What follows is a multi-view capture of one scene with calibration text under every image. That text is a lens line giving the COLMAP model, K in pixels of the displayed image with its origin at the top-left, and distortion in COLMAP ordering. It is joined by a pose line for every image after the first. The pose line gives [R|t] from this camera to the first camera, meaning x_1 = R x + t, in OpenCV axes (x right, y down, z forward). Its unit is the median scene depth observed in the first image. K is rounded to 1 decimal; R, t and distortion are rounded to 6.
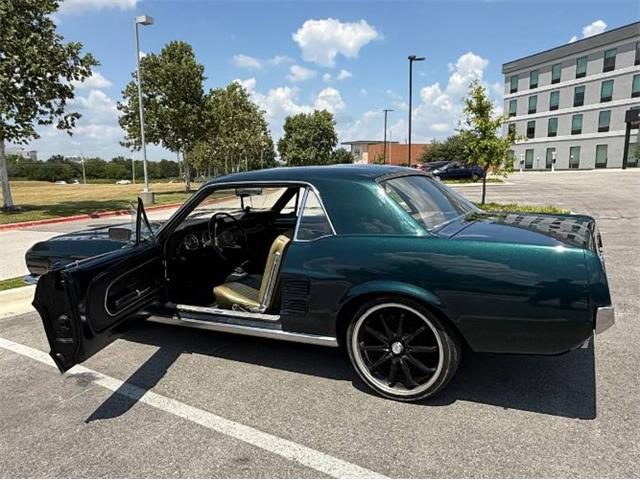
lens RADIAL K [[434.7, 0, 291.3], [0, 434.7, 240.6], [0, 0, 1]] dist [-0.025714, 0.057270]
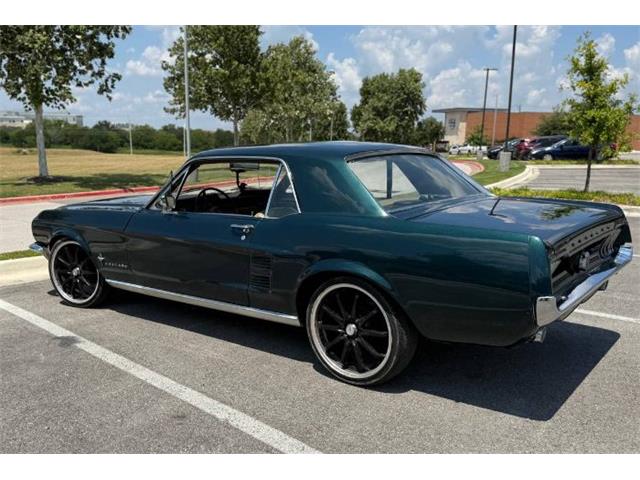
lens RADIAL K [[521.8, 0, 276.0], [0, 521.8, 241.9], [0, 0, 1]] dist [0.116887, -0.170347]
pose [[0.983178, 0.053299, -0.174701, 0.039934], [-0.048937, 0.998375, 0.029185, 0.003142], [0.175973, -0.020145, 0.984189, -0.028634]]
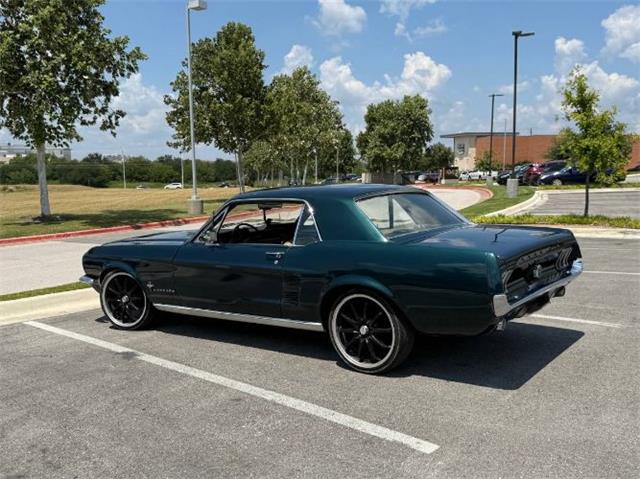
lens RADIAL K [[570.1, 0, 292.8], [0, 570.1, 219.7], [0, 0, 1]] dist [0.107551, -0.006080]
pose [[0.987671, 0.008131, -0.156333, 0.043270], [-0.019617, 0.997207, -0.072071, 0.007174], [0.155311, 0.074250, 0.985071, -0.104132]]
